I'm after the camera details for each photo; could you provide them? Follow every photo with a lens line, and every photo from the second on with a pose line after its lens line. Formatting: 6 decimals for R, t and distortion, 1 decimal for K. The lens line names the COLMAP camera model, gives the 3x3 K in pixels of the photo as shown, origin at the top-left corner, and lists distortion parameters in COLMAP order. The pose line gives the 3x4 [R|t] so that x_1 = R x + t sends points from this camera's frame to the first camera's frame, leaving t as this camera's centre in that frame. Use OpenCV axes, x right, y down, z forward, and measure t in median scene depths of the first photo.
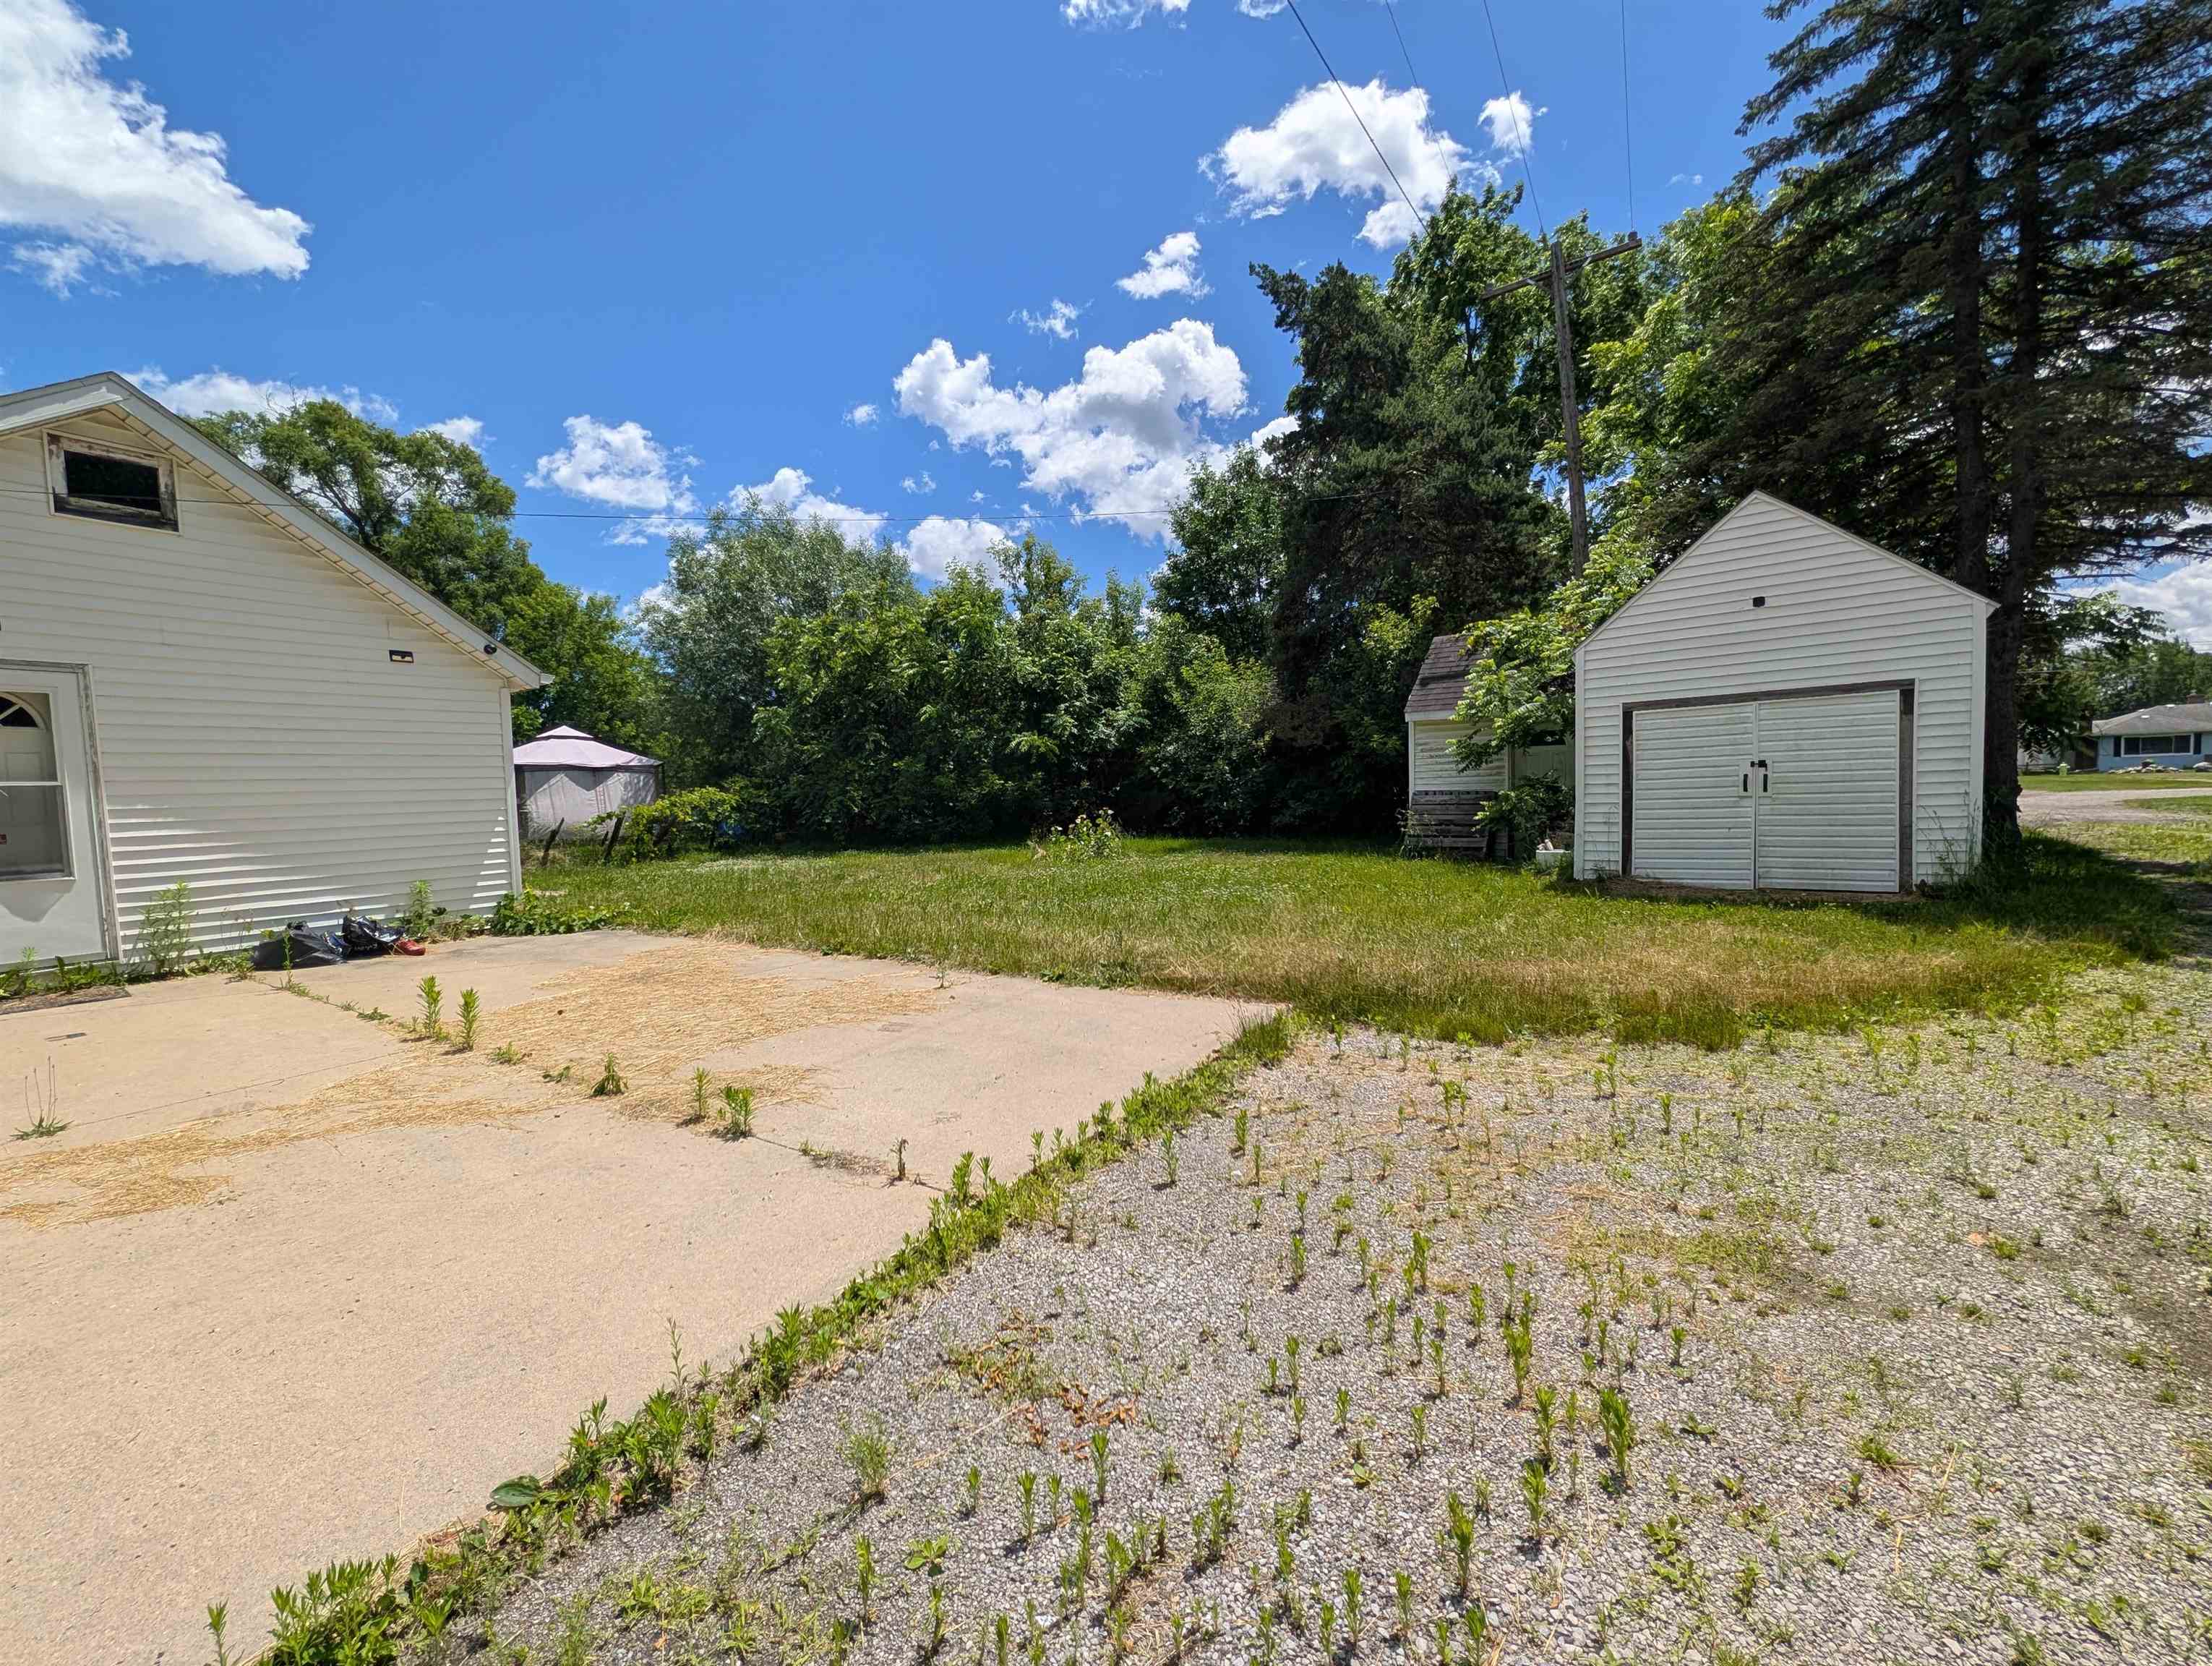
lens RADIAL K [[899.9, 0, 1109.9], [0, 899.9, 837.7], [0, 0, 1]] dist [-0.002771, 0.000946]
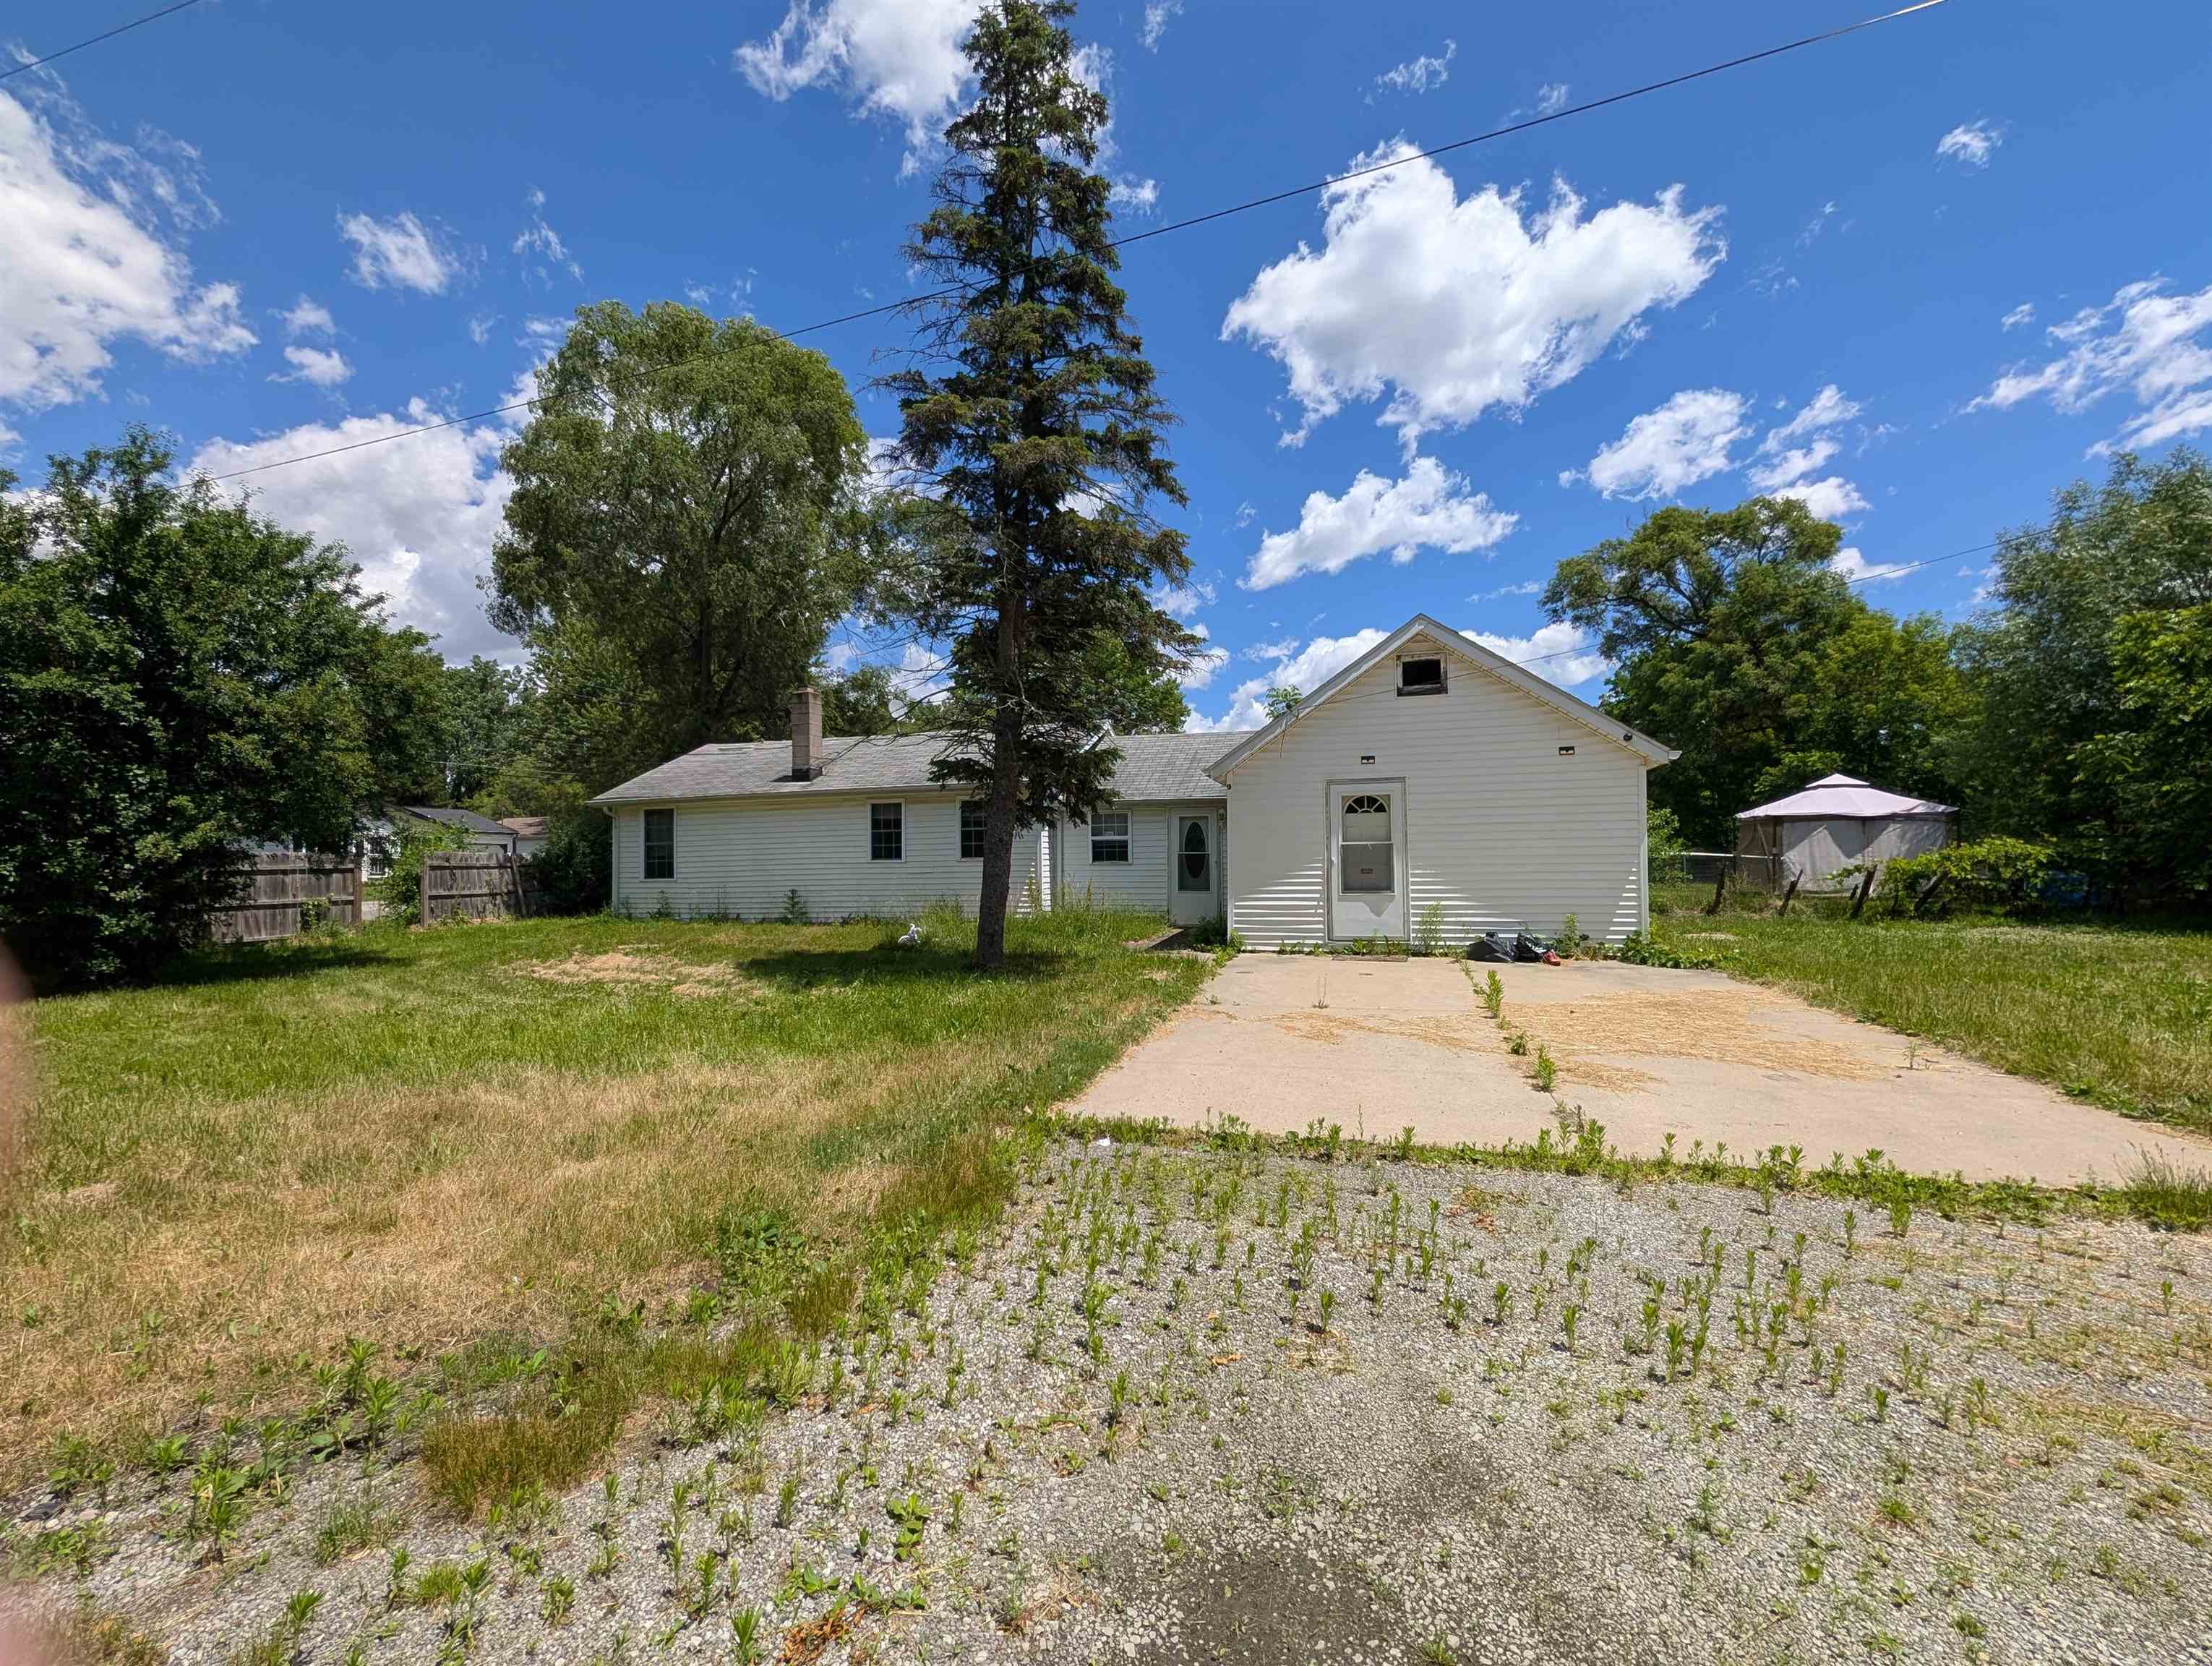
lens RADIAL K [[899.9, 0, 1104.7], [0, 899.9, 839.7], [0, 0, 1]] dist [-0.002771, 0.000946]
pose [[0.270839, 0.004875, -0.962612, 0.341214], [-0.050708, 0.998671, -0.009209, -0.014342], [0.961288, 0.051306, 0.270726, -0.053738]]
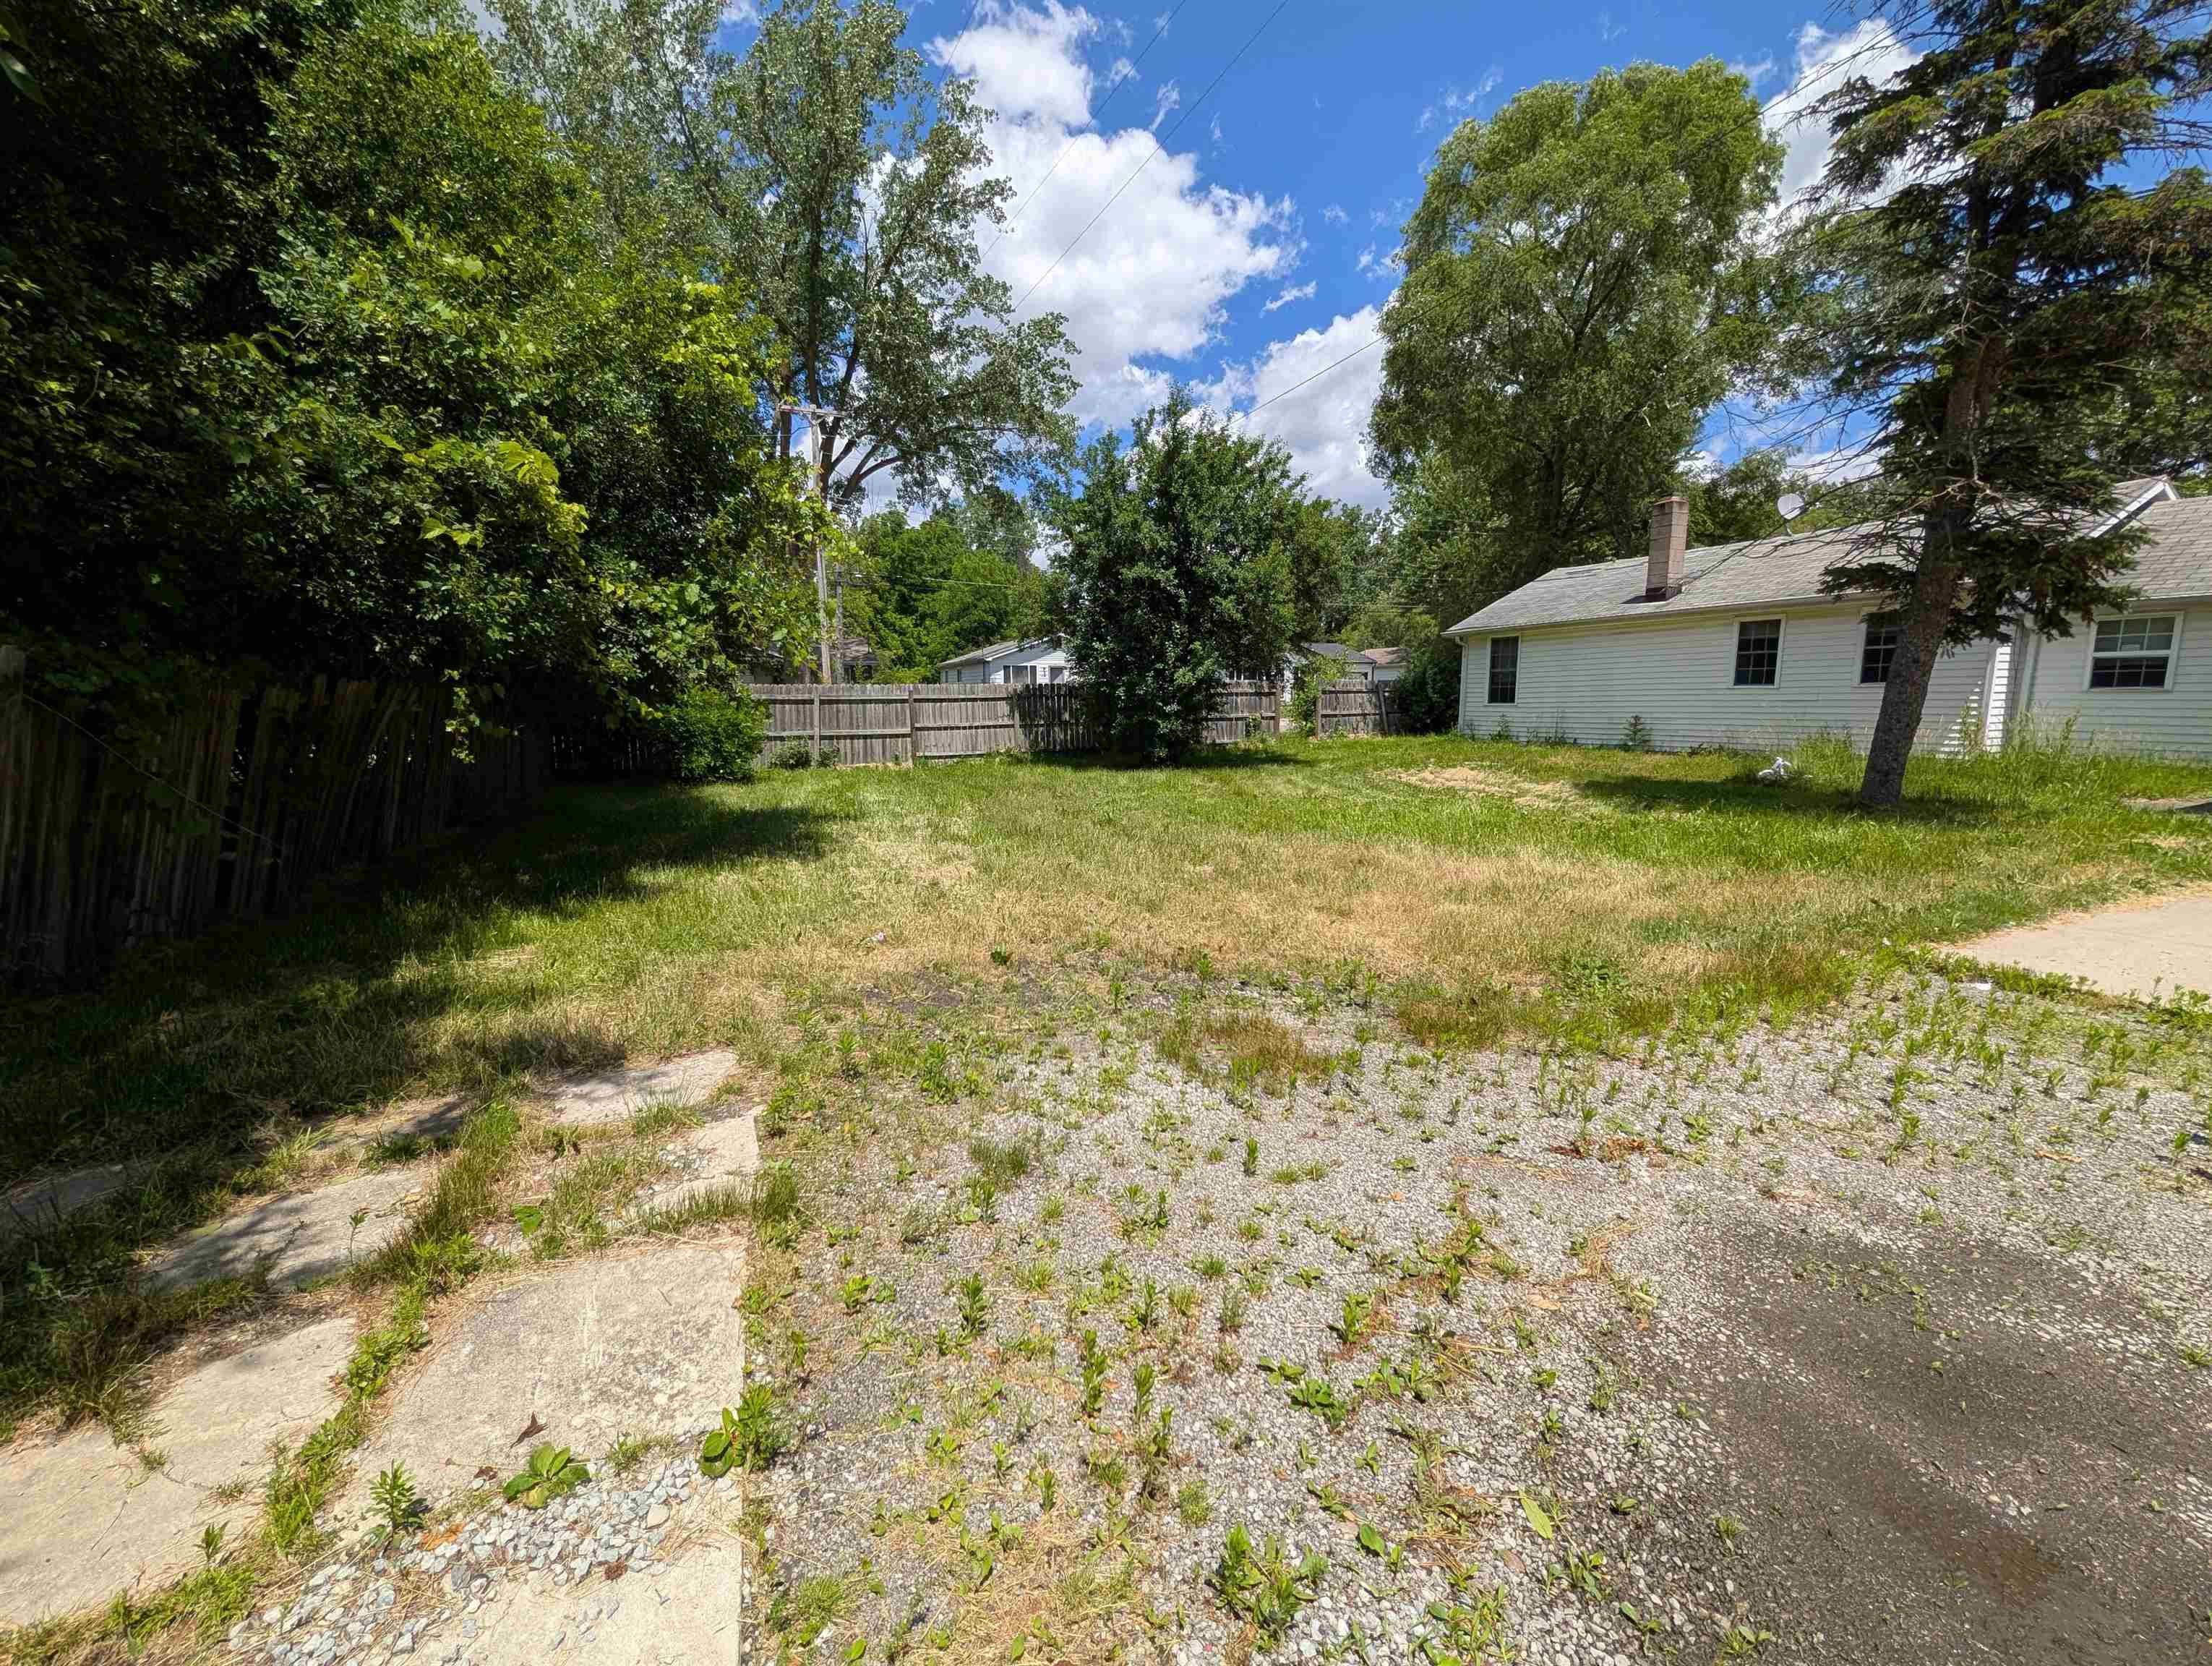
lens RADIAL K [[899.9, 0, 1106.6], [0, 899.9, 831.5], [0, 0, 1]] dist [-0.002771, 0.000946]
pose [[-0.552832, 0.158586, -0.818063, 0.483422], [-0.023818, 0.978315, 0.205747, -0.015793], [0.832953, 0.133228, -0.537066, -0.050098]]
